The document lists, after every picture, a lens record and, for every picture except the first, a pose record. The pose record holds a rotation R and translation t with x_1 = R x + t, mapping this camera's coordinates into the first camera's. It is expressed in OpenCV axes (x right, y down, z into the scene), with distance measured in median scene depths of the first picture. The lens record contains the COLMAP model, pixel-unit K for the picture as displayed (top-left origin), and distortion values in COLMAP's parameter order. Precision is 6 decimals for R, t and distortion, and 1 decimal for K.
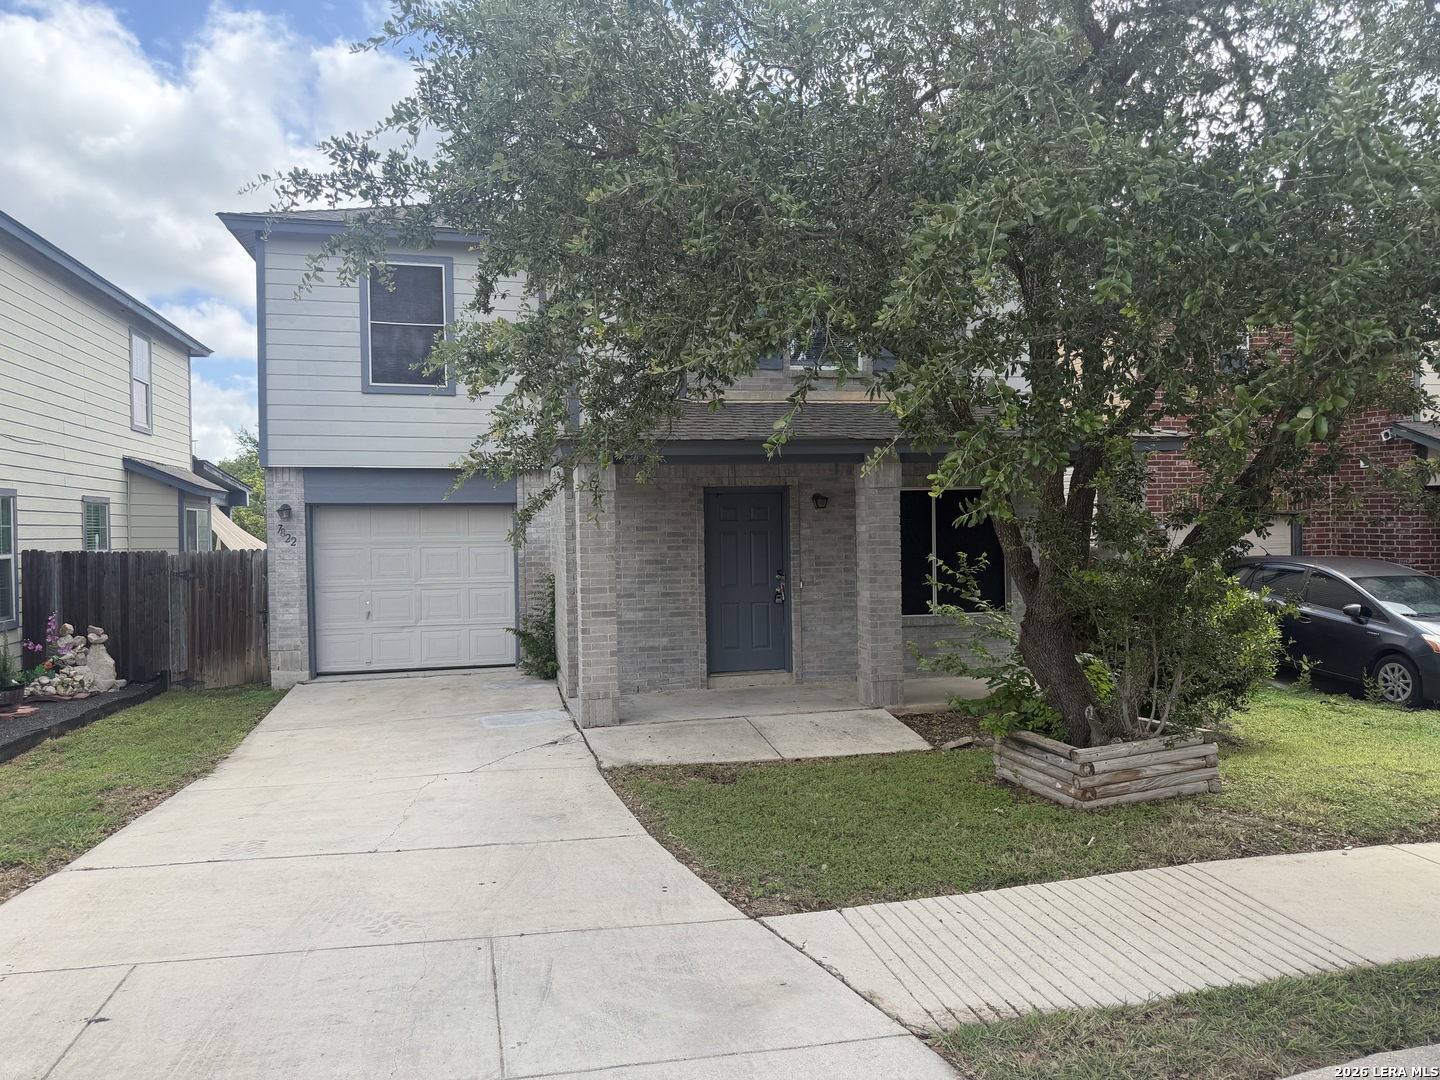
lens RADIAL K [[1016.0, 0, 717.4], [0, 1016.0, 540.4], [0, 0, 1]] dist [0.050408, -0.061880]
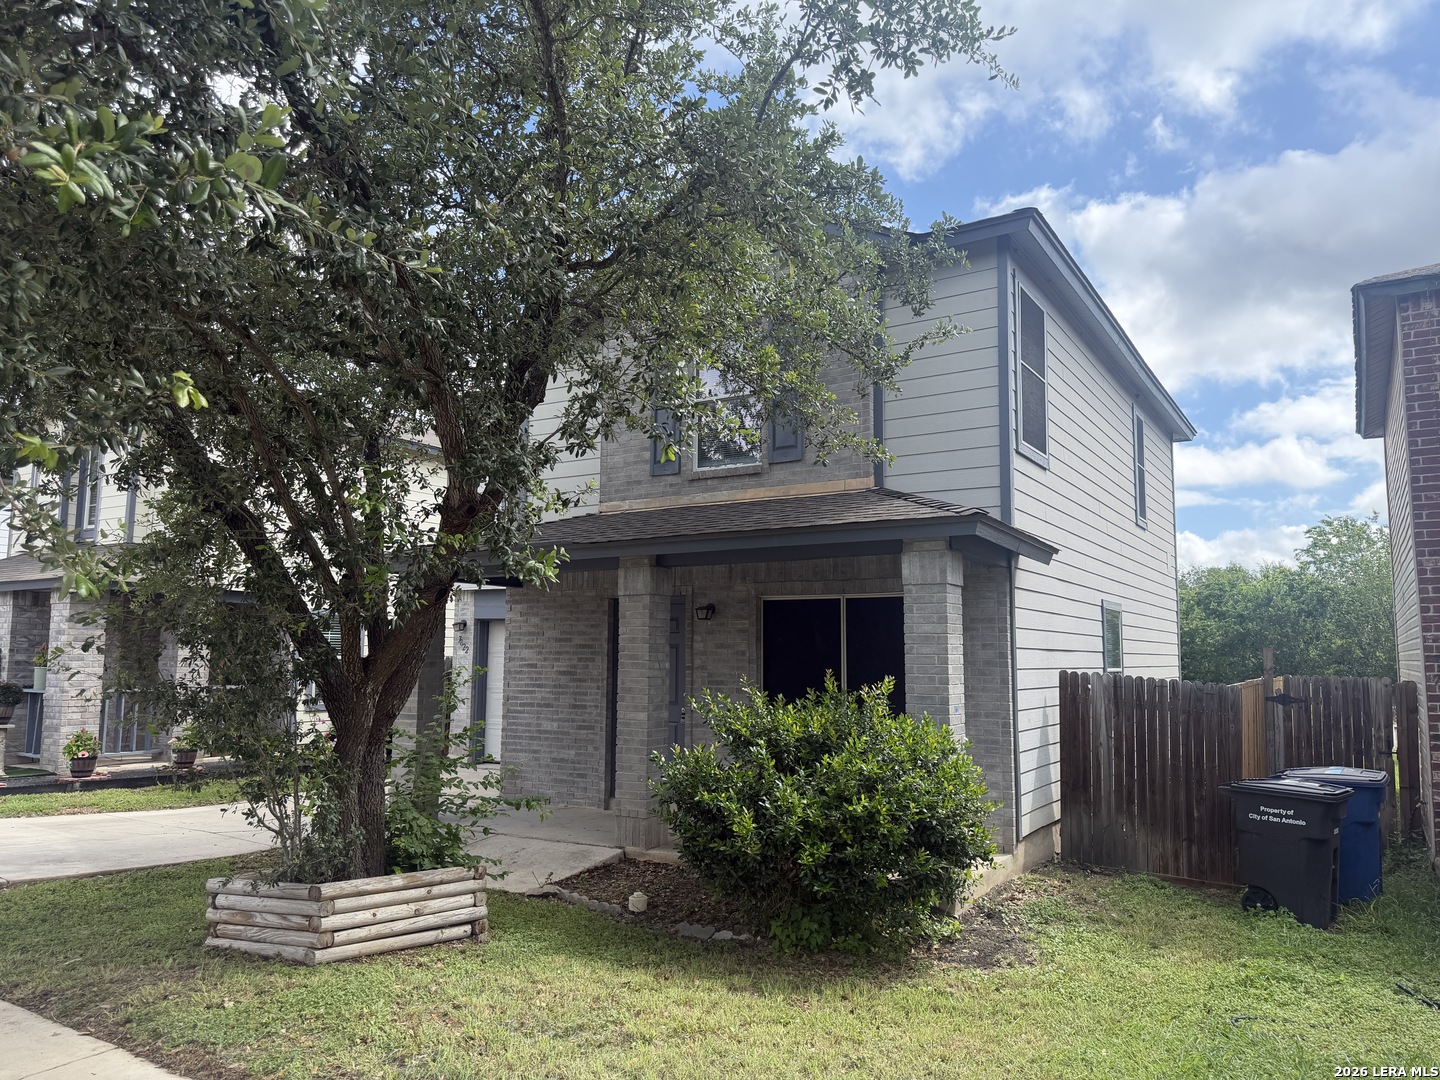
lens RADIAL K [[1016.0, 0, 719.2], [0, 1016.0, 541.0], [0, 0, 1]] dist [0.050408, -0.061880]
pose [[0.724473, -0.056618, -0.686974, 0.750896], [-0.029300, 0.993191, -0.112754, 0.000196], [0.688680, 0.101816, 0.717881, 0.359915]]
